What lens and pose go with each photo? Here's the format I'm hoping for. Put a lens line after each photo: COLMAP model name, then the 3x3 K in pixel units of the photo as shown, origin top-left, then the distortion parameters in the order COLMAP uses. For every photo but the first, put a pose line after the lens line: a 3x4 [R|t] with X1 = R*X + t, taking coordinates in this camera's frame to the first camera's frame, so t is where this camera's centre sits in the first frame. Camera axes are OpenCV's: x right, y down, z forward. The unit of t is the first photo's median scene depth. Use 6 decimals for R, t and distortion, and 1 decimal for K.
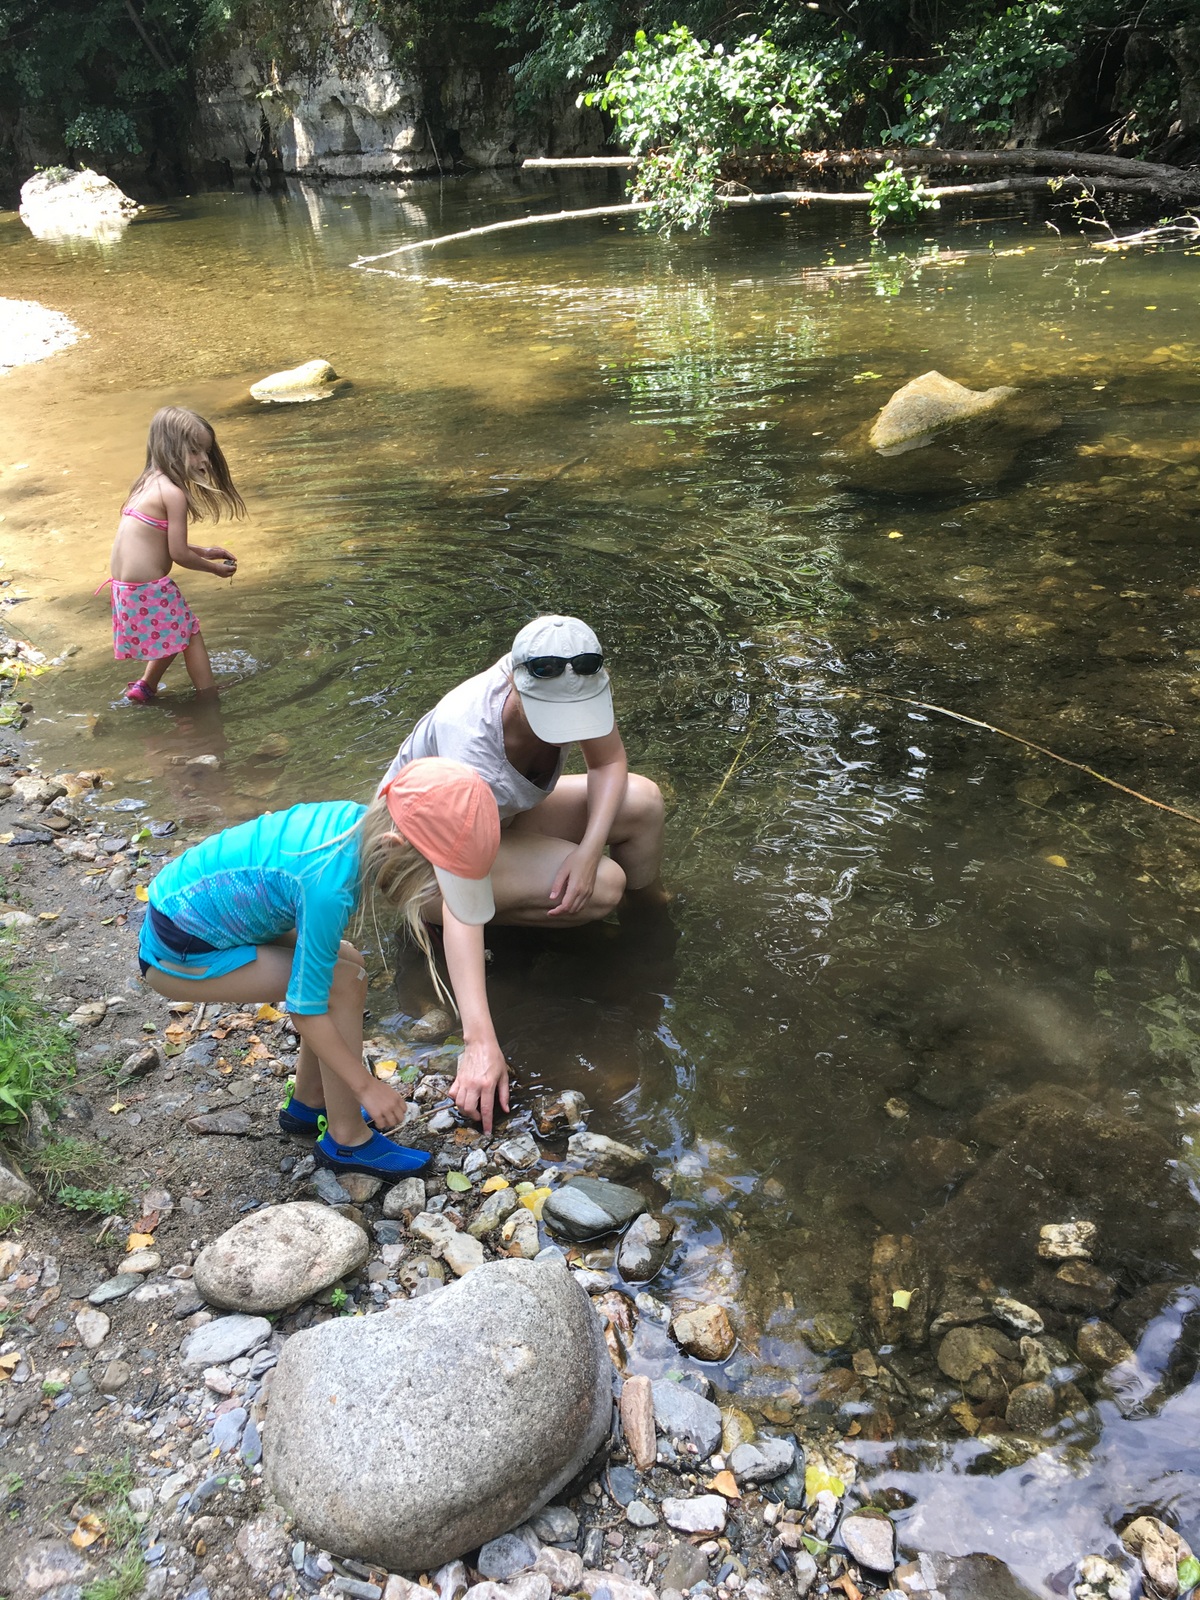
lens RADIAL K [[1355.5, 0, 598.7], [0, 1355.5, 797.6], [0, 0, 1]] dist [0.072644, -0.095482]
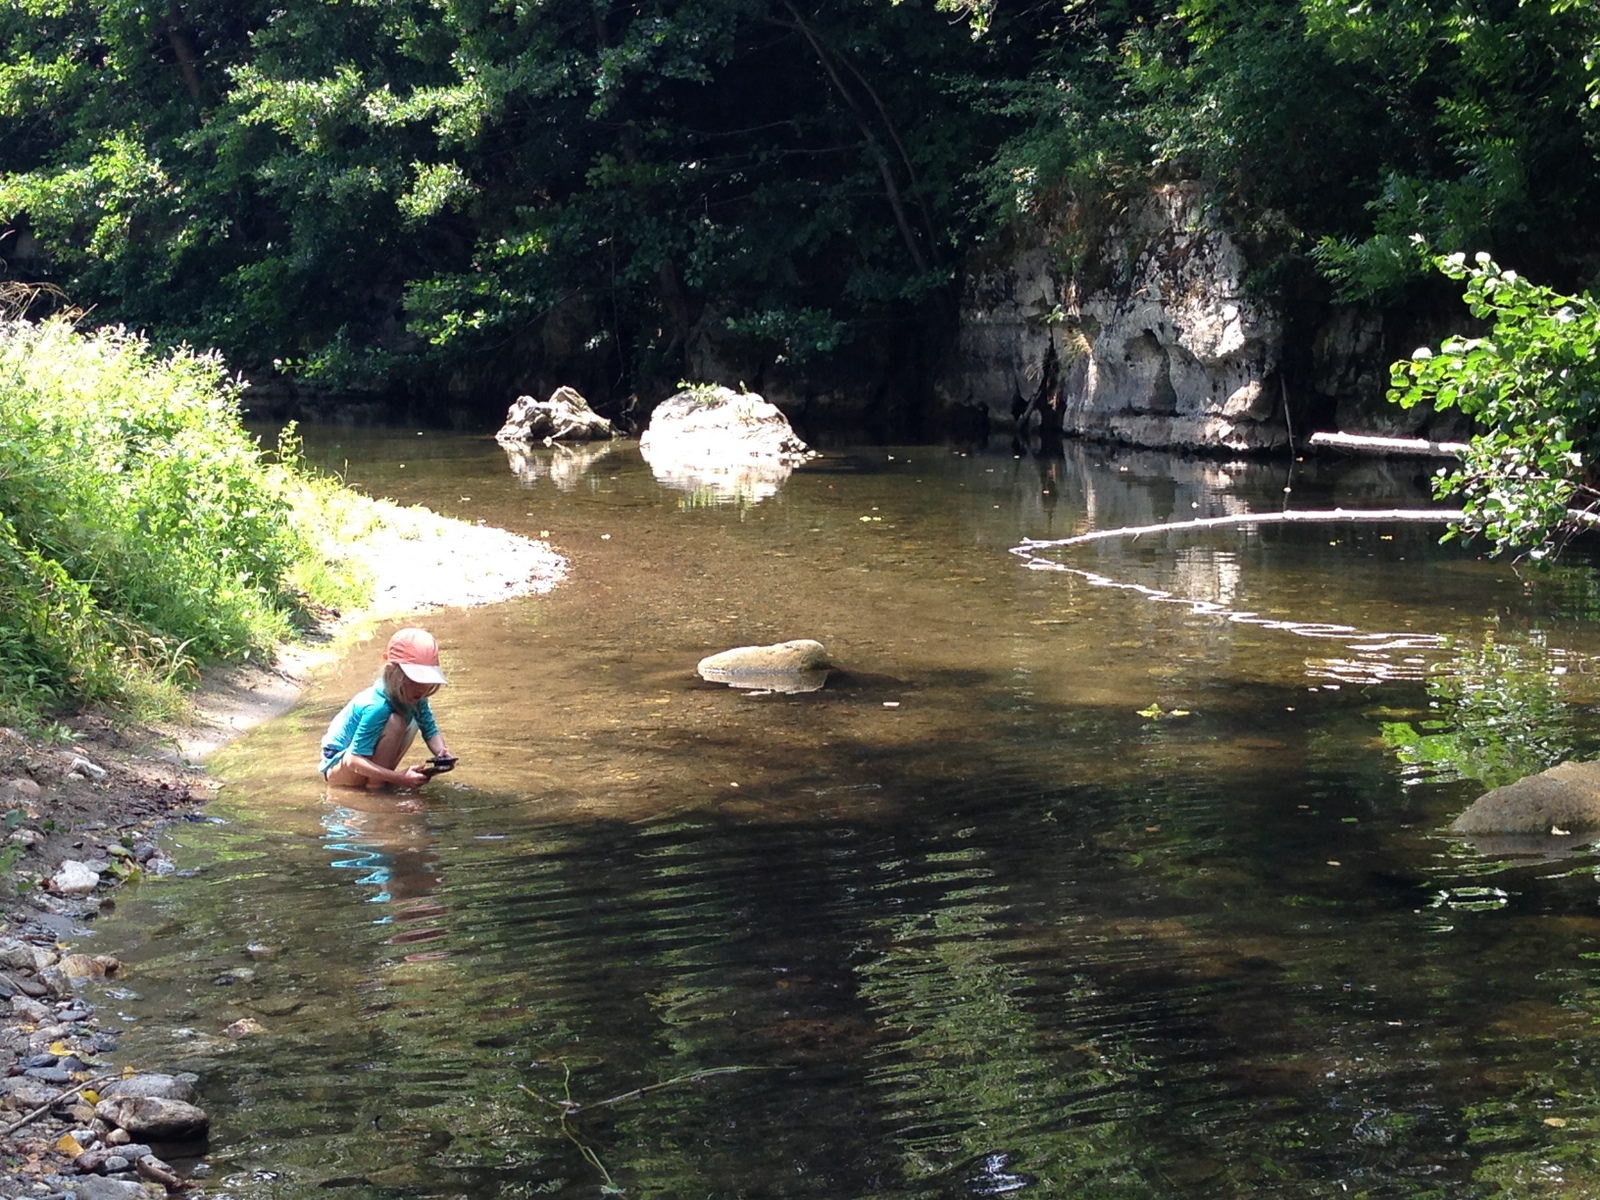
lens RADIAL K [[2675.5, 0, 844.1], [0, 2675.5, 653.0], [0, 0, 1]] dist [0.080898, 0.000000]
pose [[0.935878, 0.136258, -0.324908, 0.094841], [-0.241792, 0.919137, -0.311004, 0.036858], [0.256258, 0.369622, 0.893147, -0.068983]]
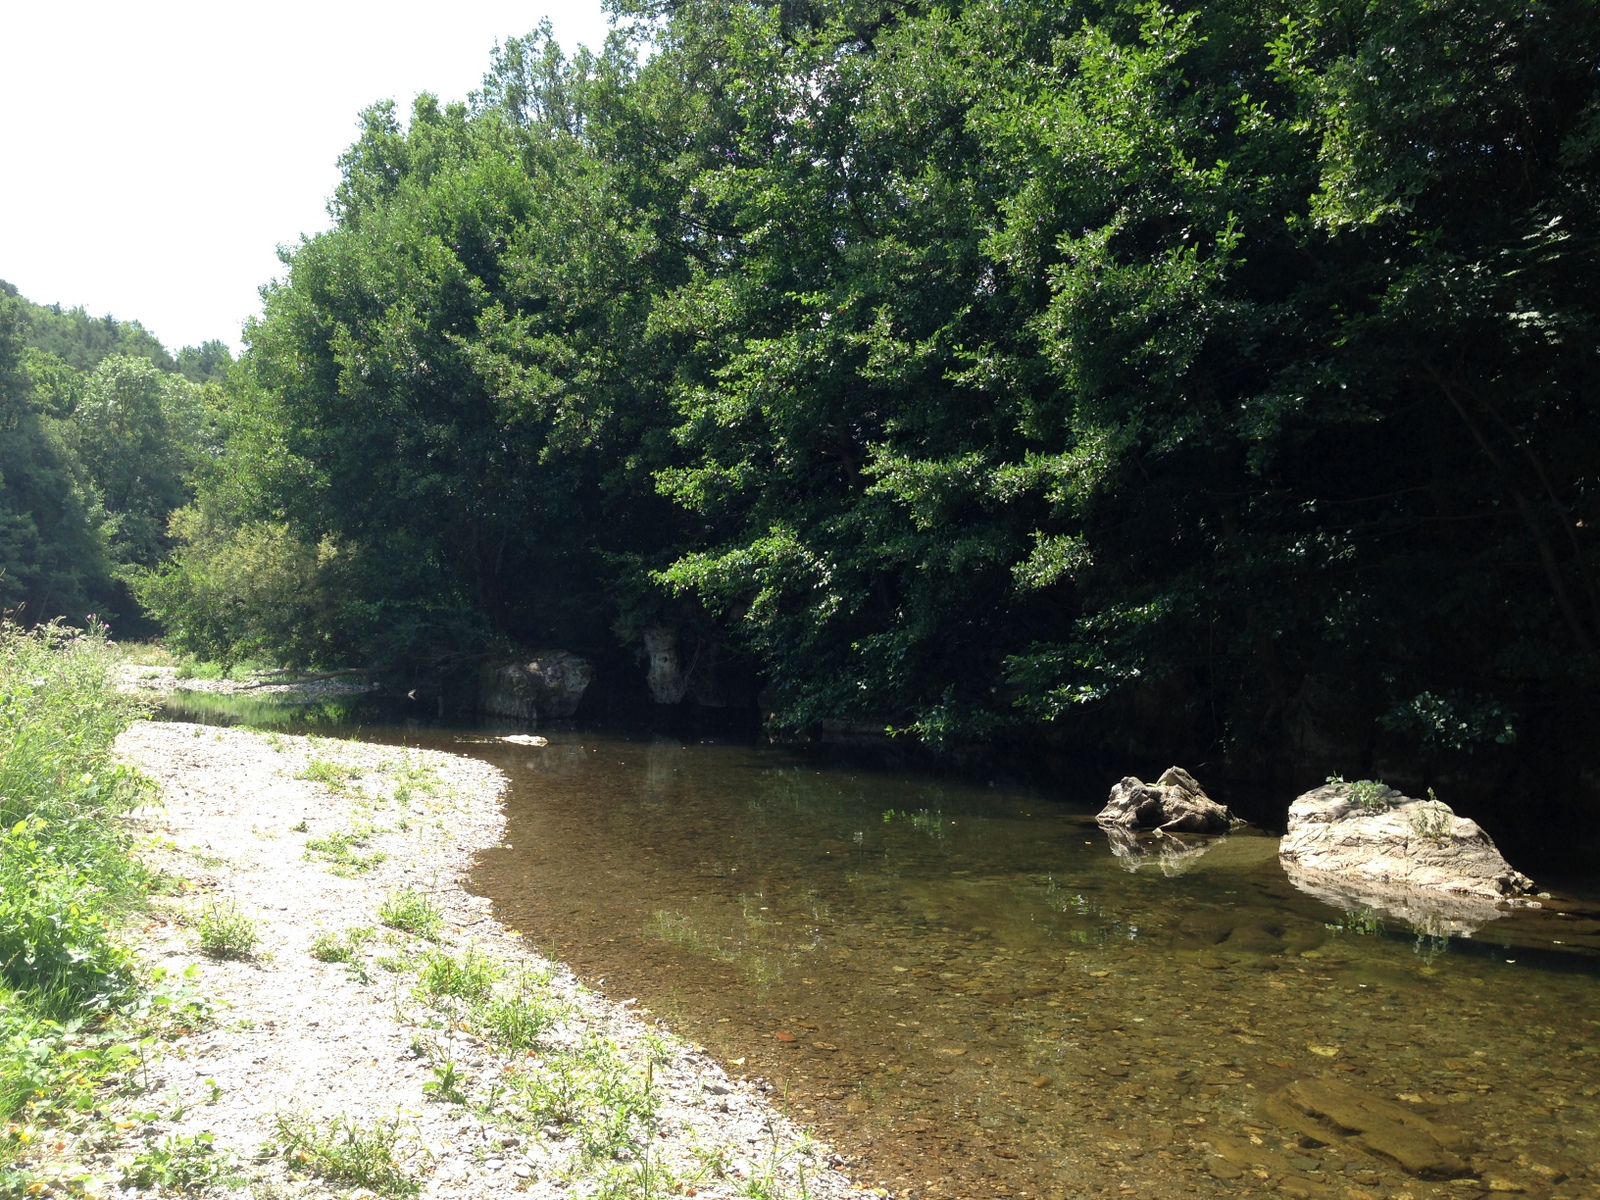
lens RADIAL K [[1467.1, 0, 808.5], [0, 1467.1, 631.9], [0, 0, 1]] dist [0.050436, 0.000000]
pose [[0.783106, 0.103439, -0.613226, -0.224710], [-0.382964, 0.857132, -0.344475, -0.234245], [0.489984, 0.504604, 0.710838, 0.469772]]
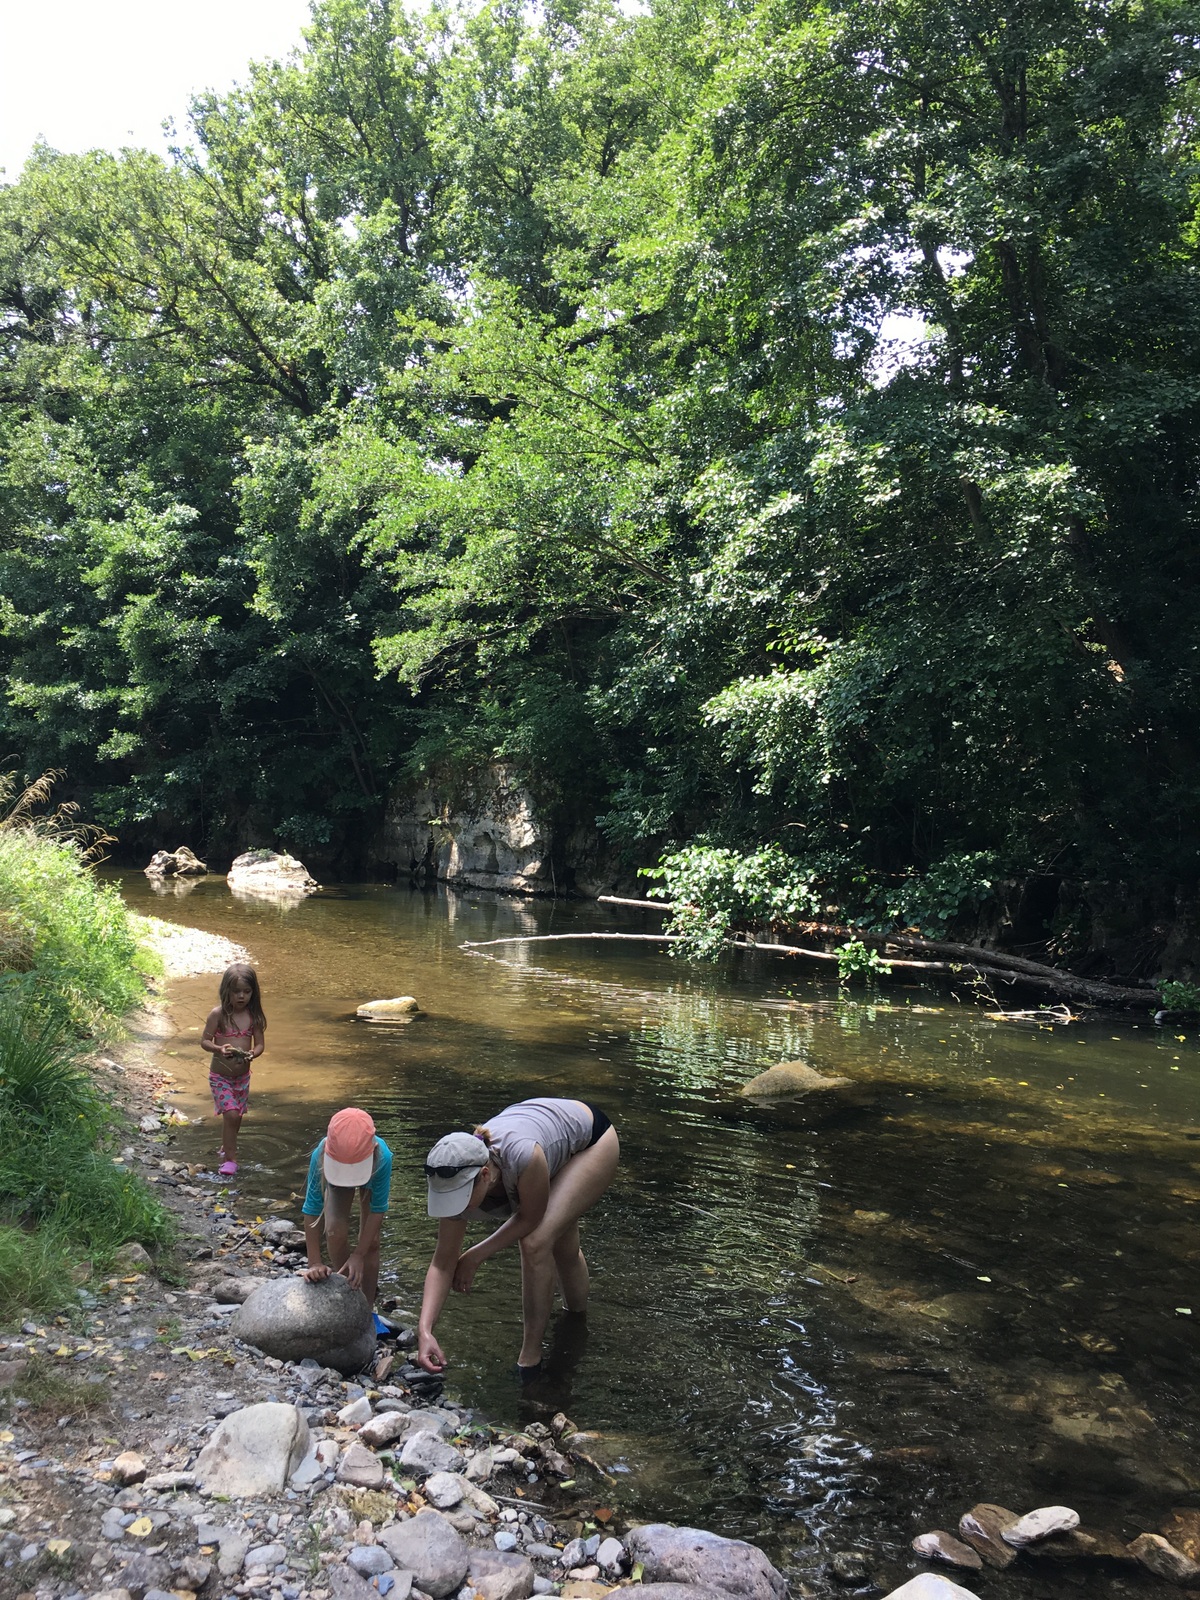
lens RADIAL K [[1355.5, 0, 600.4], [0, 1355.5, 789.5], [0, 0, 1]] dist [0.072644, -0.095482]
pose [[0.984485, 0.139836, -0.105997, 0.045247], [-0.173932, 0.857476, -0.484235, 0.059643], [0.023176, 0.495158, 0.868494, -0.136856]]
